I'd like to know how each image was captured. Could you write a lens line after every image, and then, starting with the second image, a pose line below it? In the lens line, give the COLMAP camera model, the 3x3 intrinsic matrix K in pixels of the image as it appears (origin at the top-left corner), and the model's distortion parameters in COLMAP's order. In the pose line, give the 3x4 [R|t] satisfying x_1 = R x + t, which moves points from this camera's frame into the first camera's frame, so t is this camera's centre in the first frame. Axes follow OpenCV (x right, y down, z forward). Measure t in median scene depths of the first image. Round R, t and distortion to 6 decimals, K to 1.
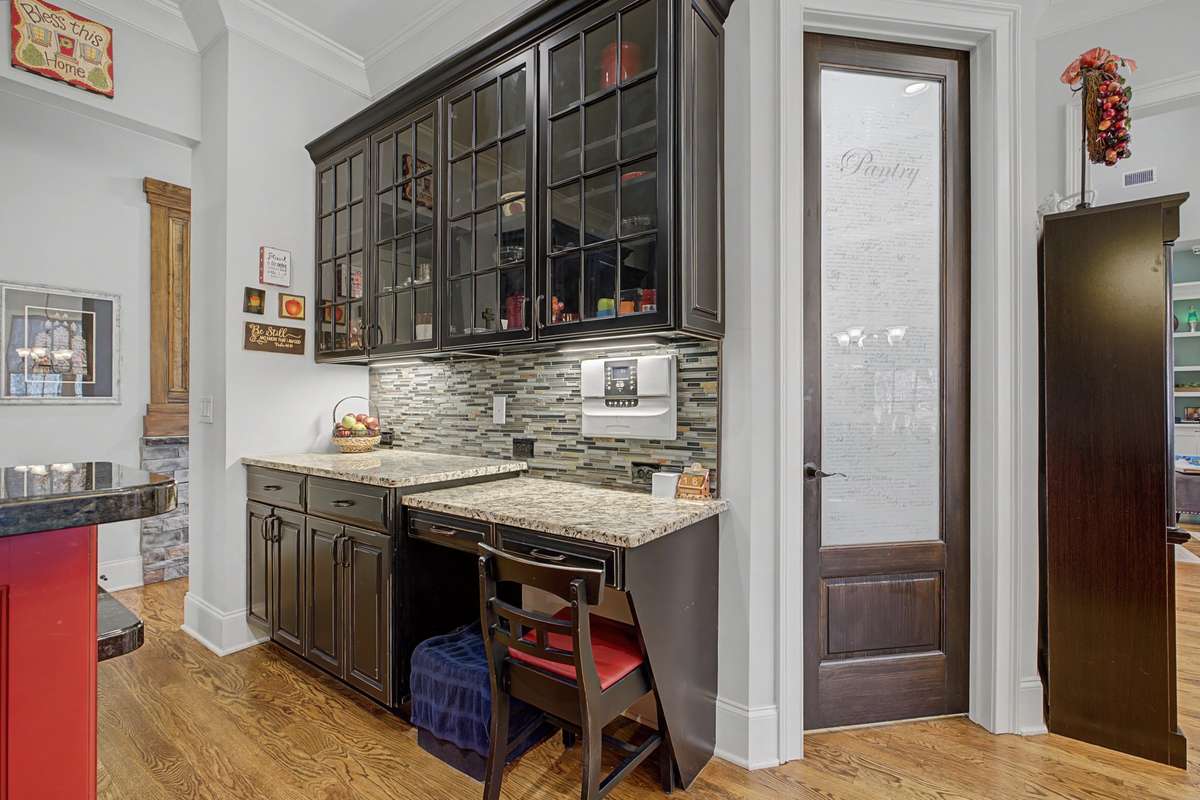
lens RADIAL K [[536.7, 0, 598.8], [0, 536.7, 398.9], [0, 0, 1]] dist [0.000039, 0.000464]
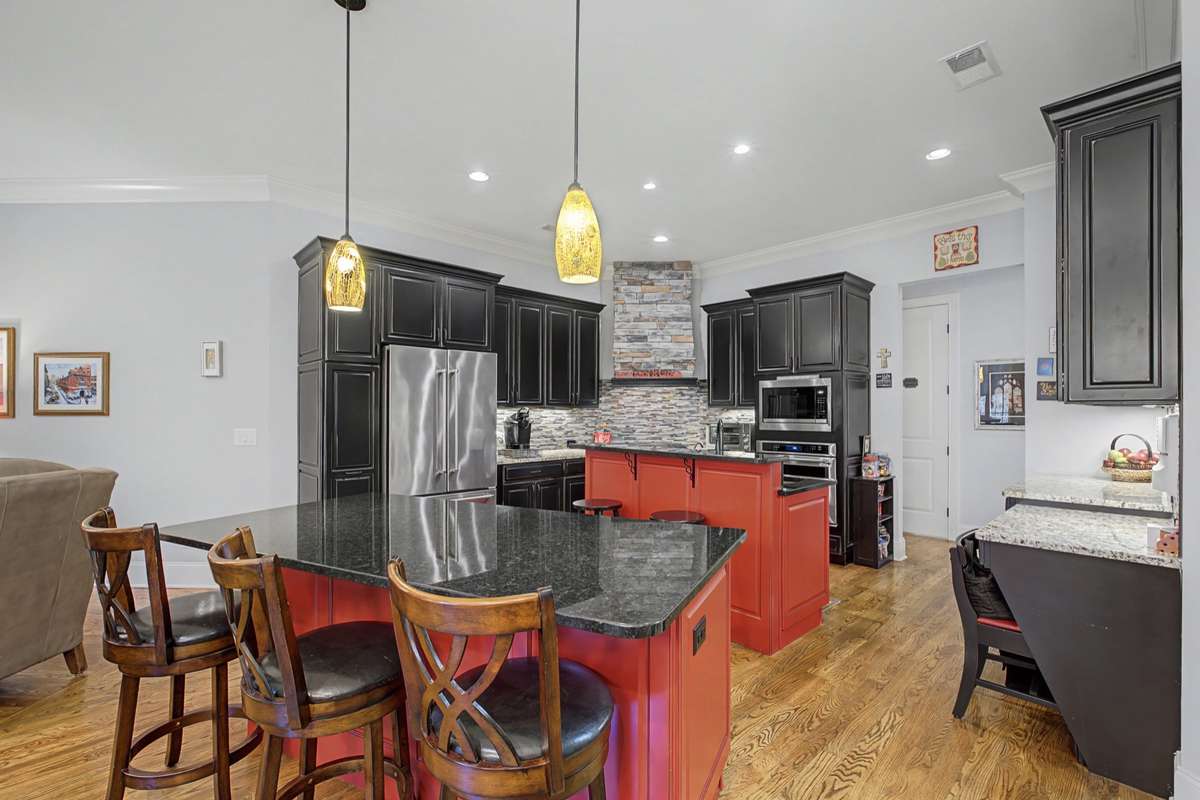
lens RADIAL K [[508.9, 0, 598.6], [0, 508.9, 404.2], [0, 0, 1]] dist [-0.000171, -0.000003]
pose [[-0.186203, -0.006828, -0.982488, 1.013729], [0.005190, 0.999955, -0.007932, -0.079416], [0.982498, -0.006576, -0.186159, 0.061574]]
